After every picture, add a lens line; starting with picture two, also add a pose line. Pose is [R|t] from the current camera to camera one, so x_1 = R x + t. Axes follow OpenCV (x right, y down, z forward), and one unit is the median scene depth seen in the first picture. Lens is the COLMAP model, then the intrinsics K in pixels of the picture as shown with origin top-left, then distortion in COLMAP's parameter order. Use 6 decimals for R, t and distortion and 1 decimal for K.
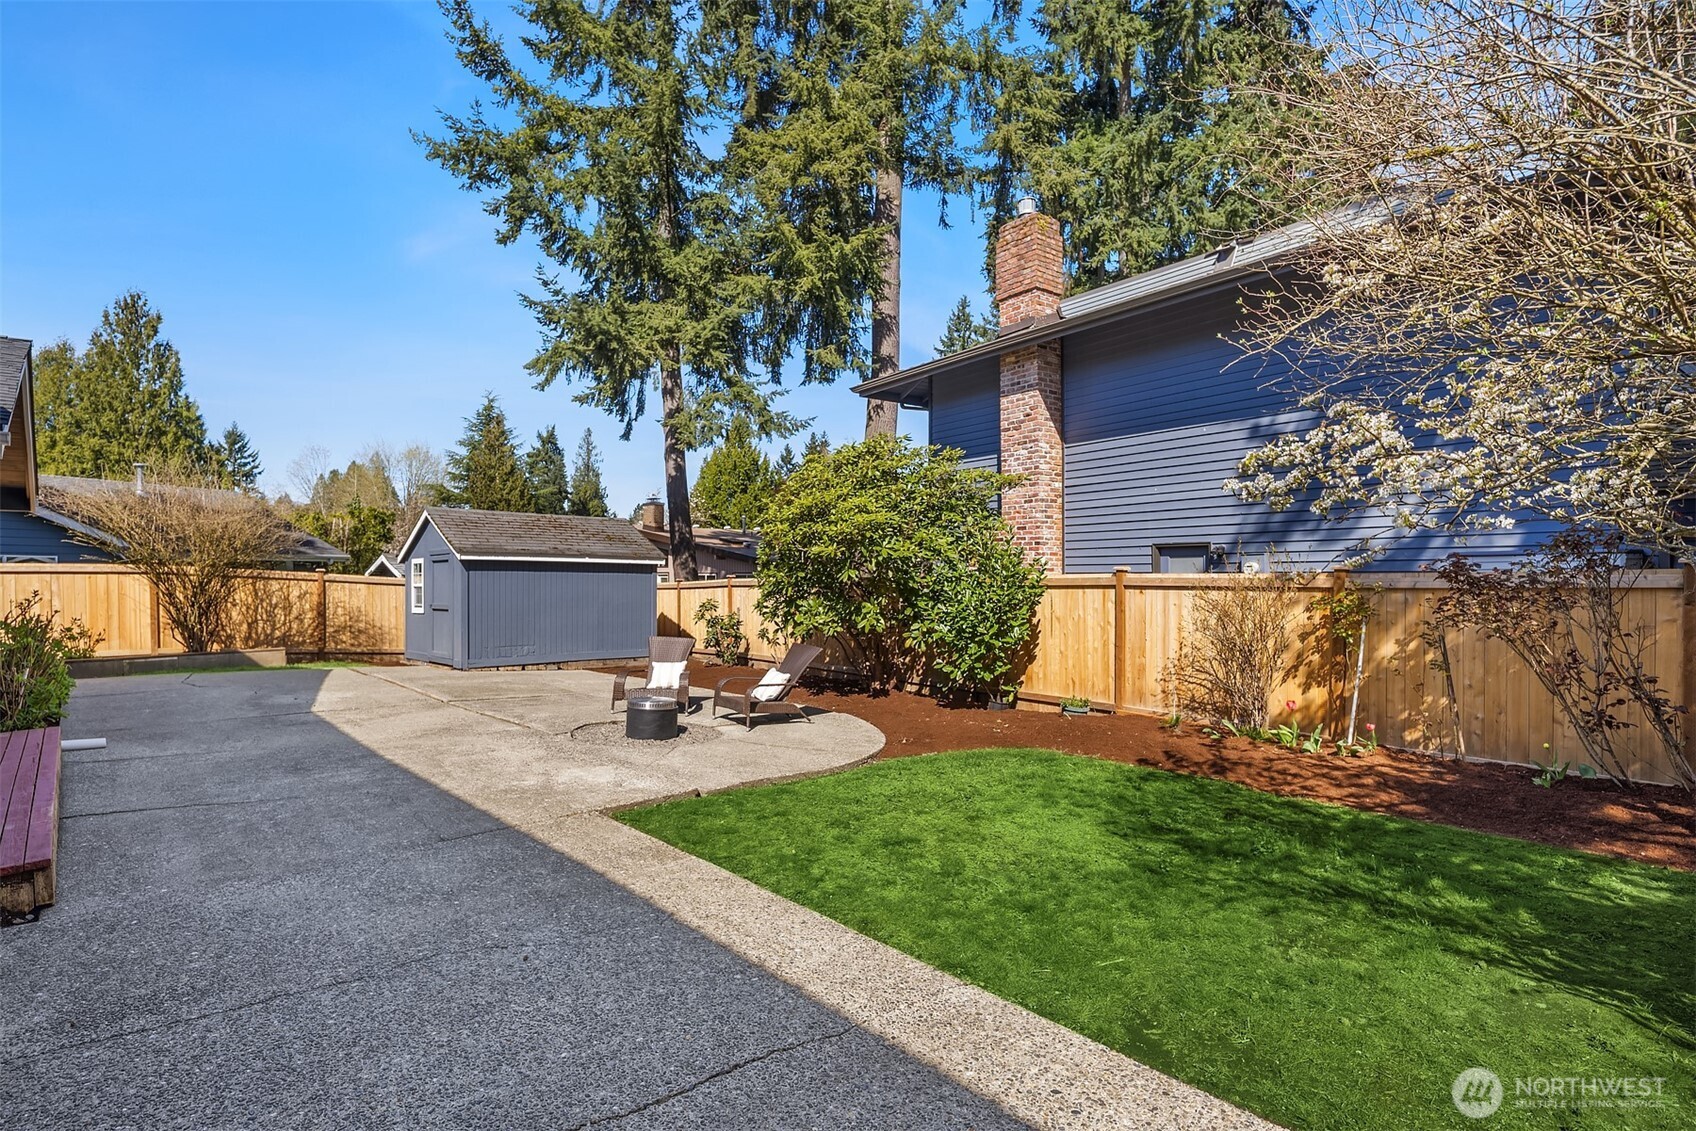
lens RADIAL K [[821.8, 0, 841.7], [0, 821.8, 574.9], [0, 0, 1]] dist [0.009158, -0.004562]
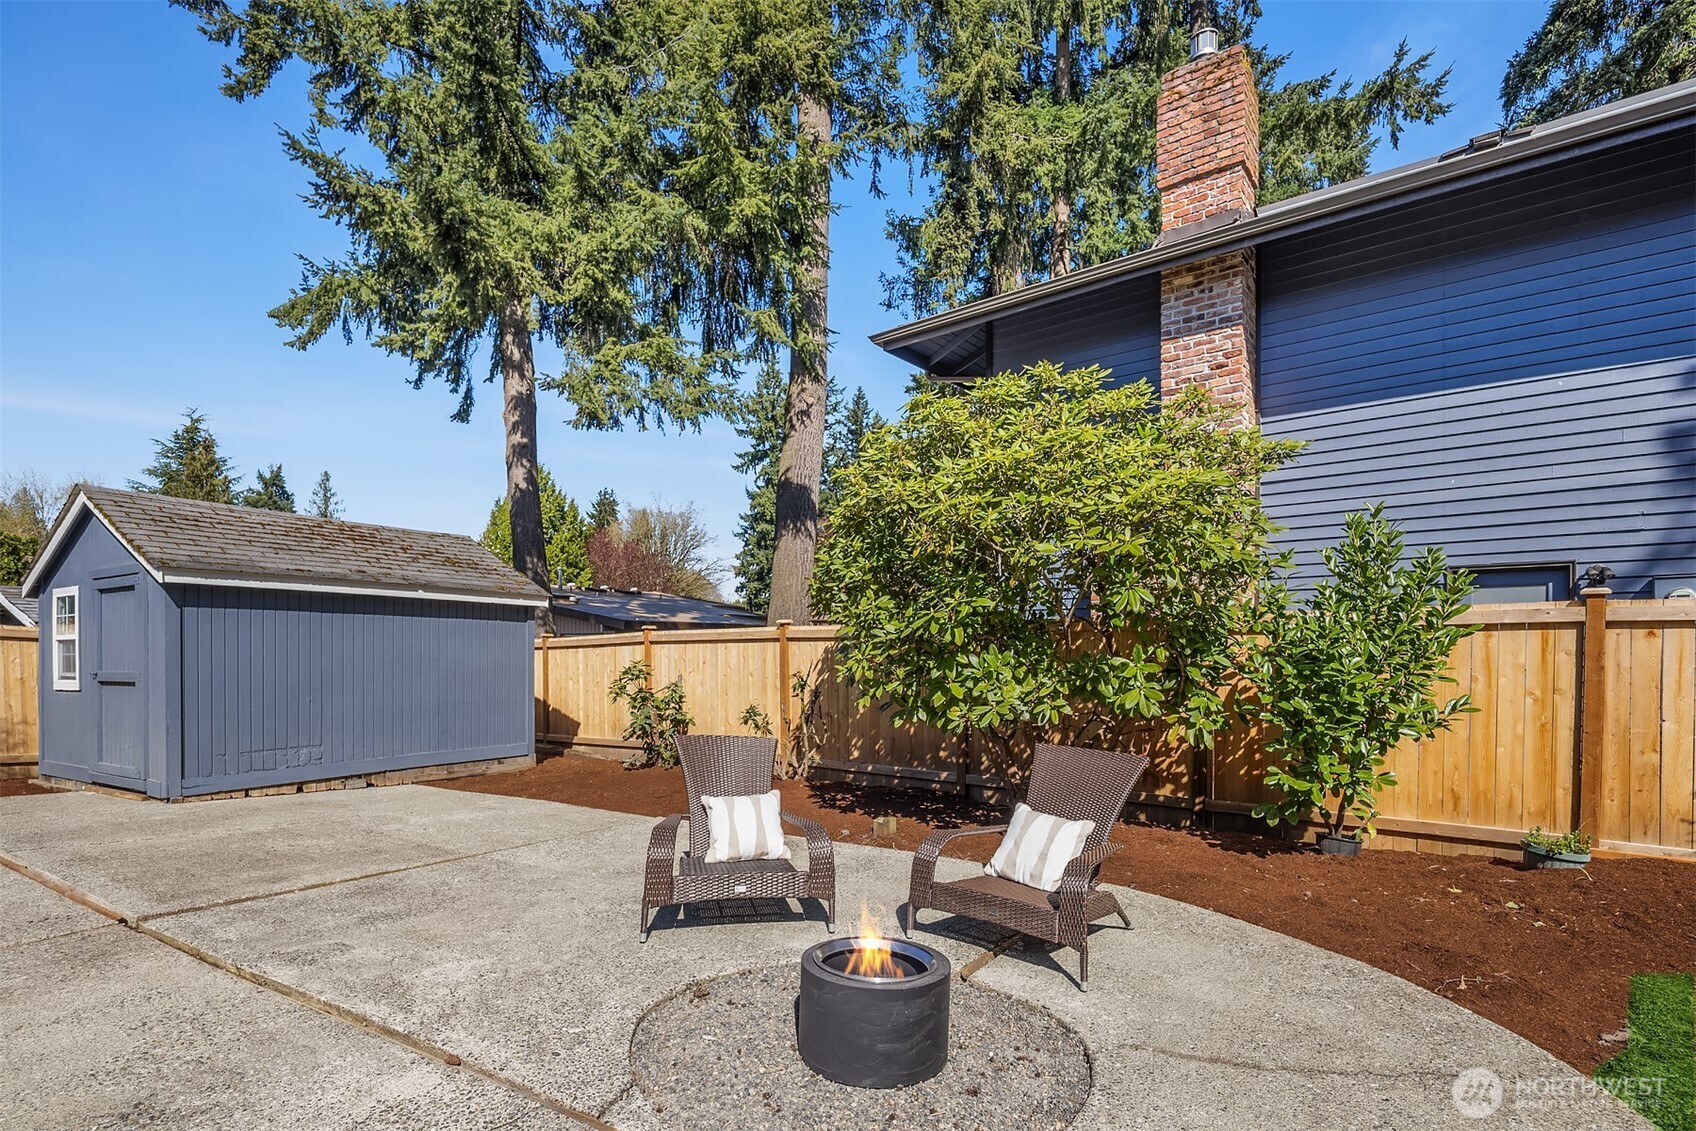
lens RADIAL K [[821.8, 0, 844.5], [0, 821.8, 646.4], [0, 0, 1]] dist [0.009158, -0.004562]
pose [[0.964463, -0.000124, 0.264216, -0.166711], [-0.000537, 0.999997, 0.002428, 0.015993], [-0.264216, -0.002483, 0.964460, 0.344546]]
